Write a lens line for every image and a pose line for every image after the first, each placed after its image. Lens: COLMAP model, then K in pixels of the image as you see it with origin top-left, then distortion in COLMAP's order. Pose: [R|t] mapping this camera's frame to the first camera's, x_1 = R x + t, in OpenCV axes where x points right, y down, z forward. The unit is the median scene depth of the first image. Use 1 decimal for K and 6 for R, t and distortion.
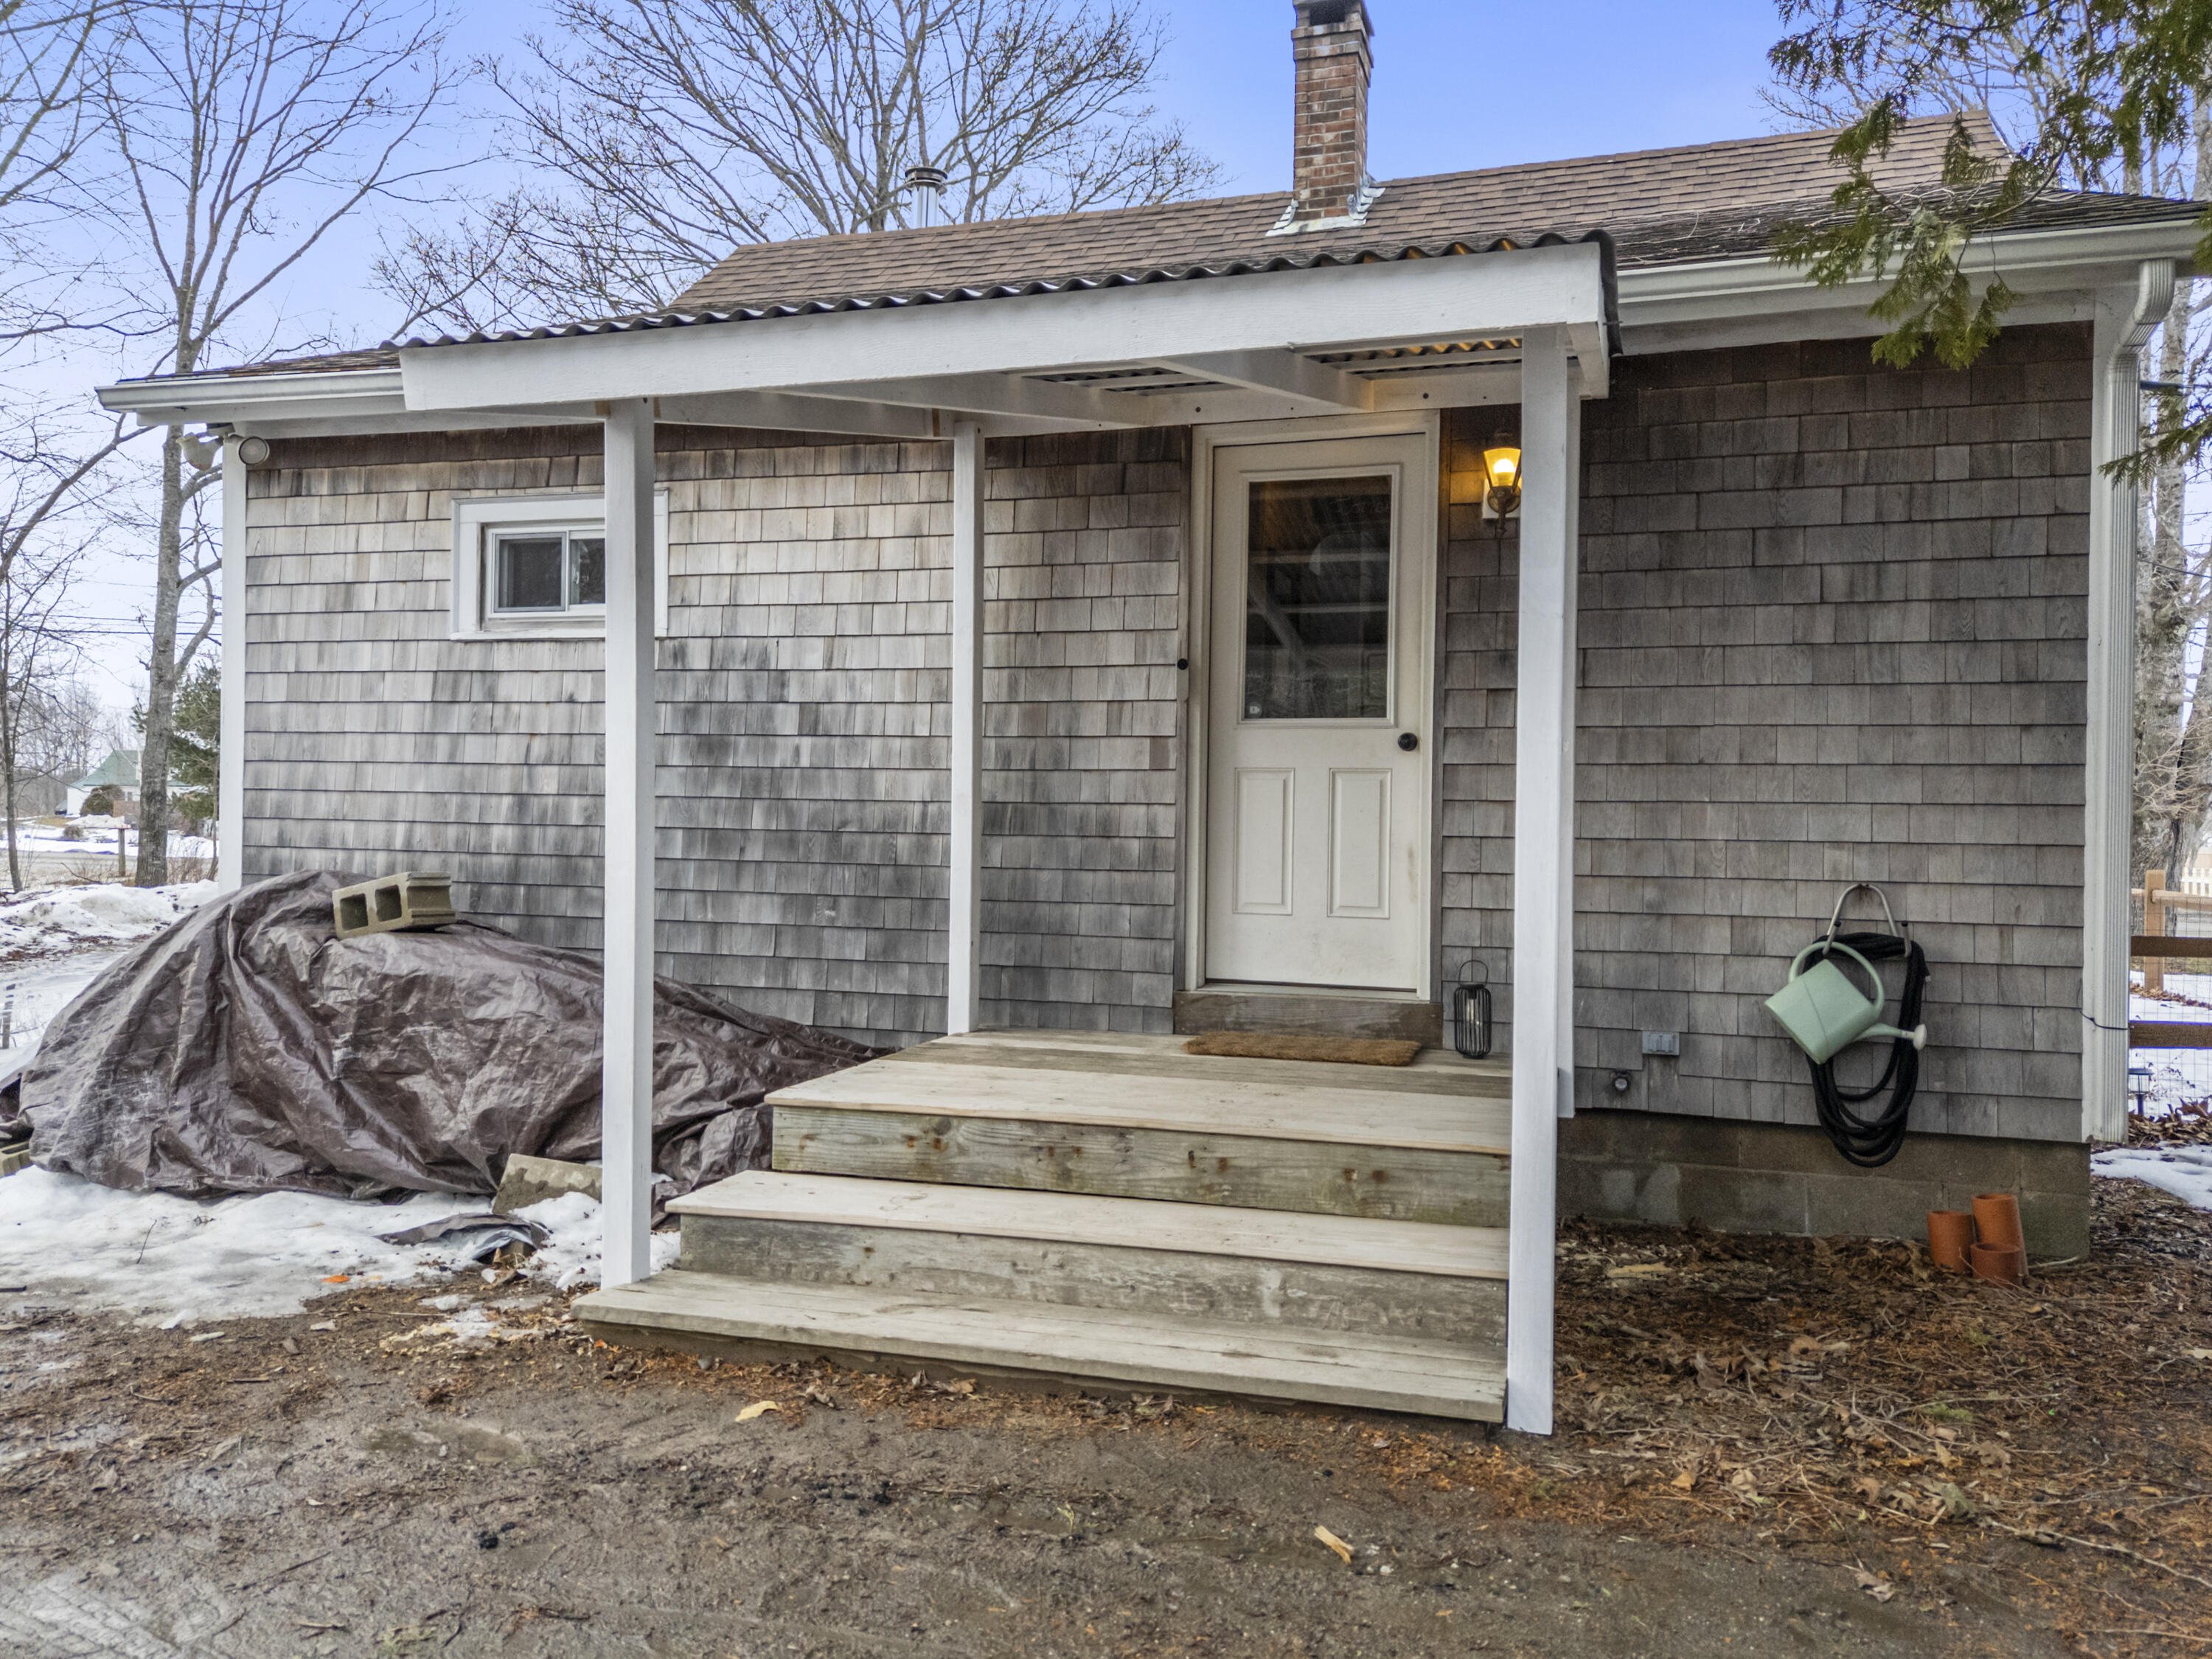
lens RADIAL K [[1522.1, 0, 1198.9], [0, 1522.1, 809.4], [0, 0, 1]] dist [0.115440, -0.137388]
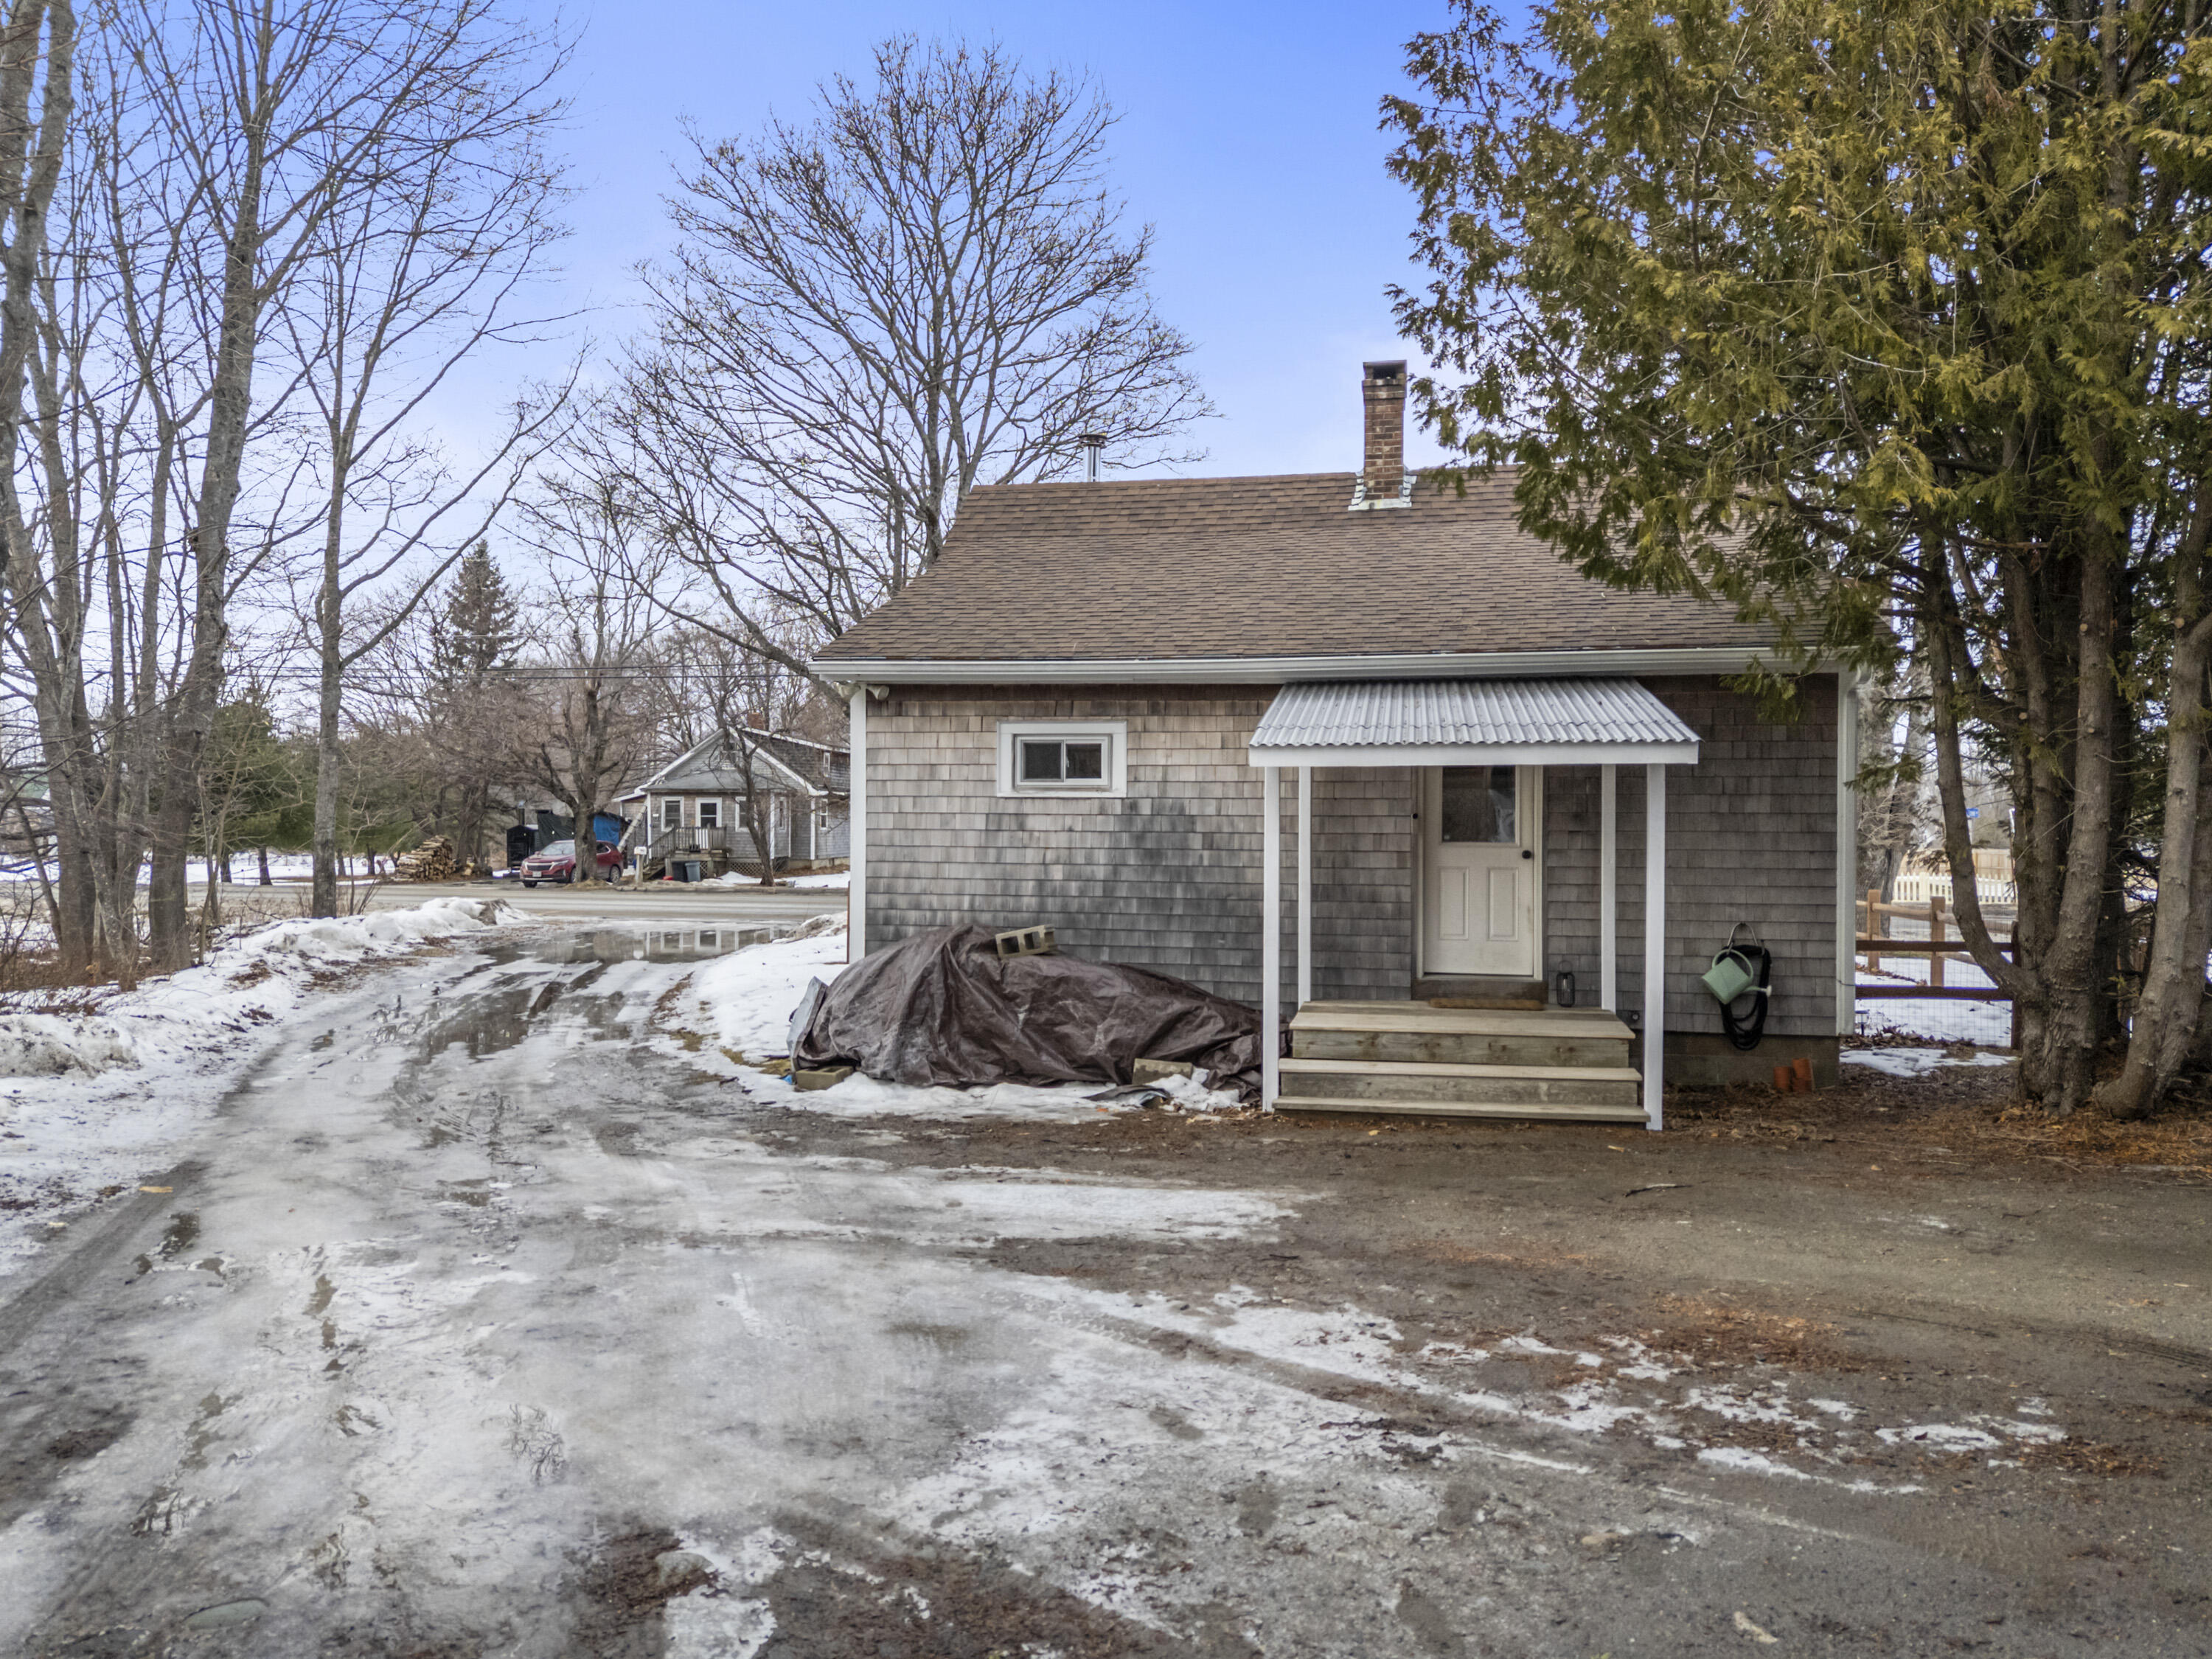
lens RADIAL K [[1655.3, 0, 1106.0], [0, 1655.3, 815.9], [0, 0, 1]] dist [0.065618, -0.073582]
pose [[0.993450, -0.009542, 0.113868, -0.660423], [0.008131, 0.999884, 0.012843, -0.126424], [-0.113977, -0.011833, 0.993413, -1.119205]]
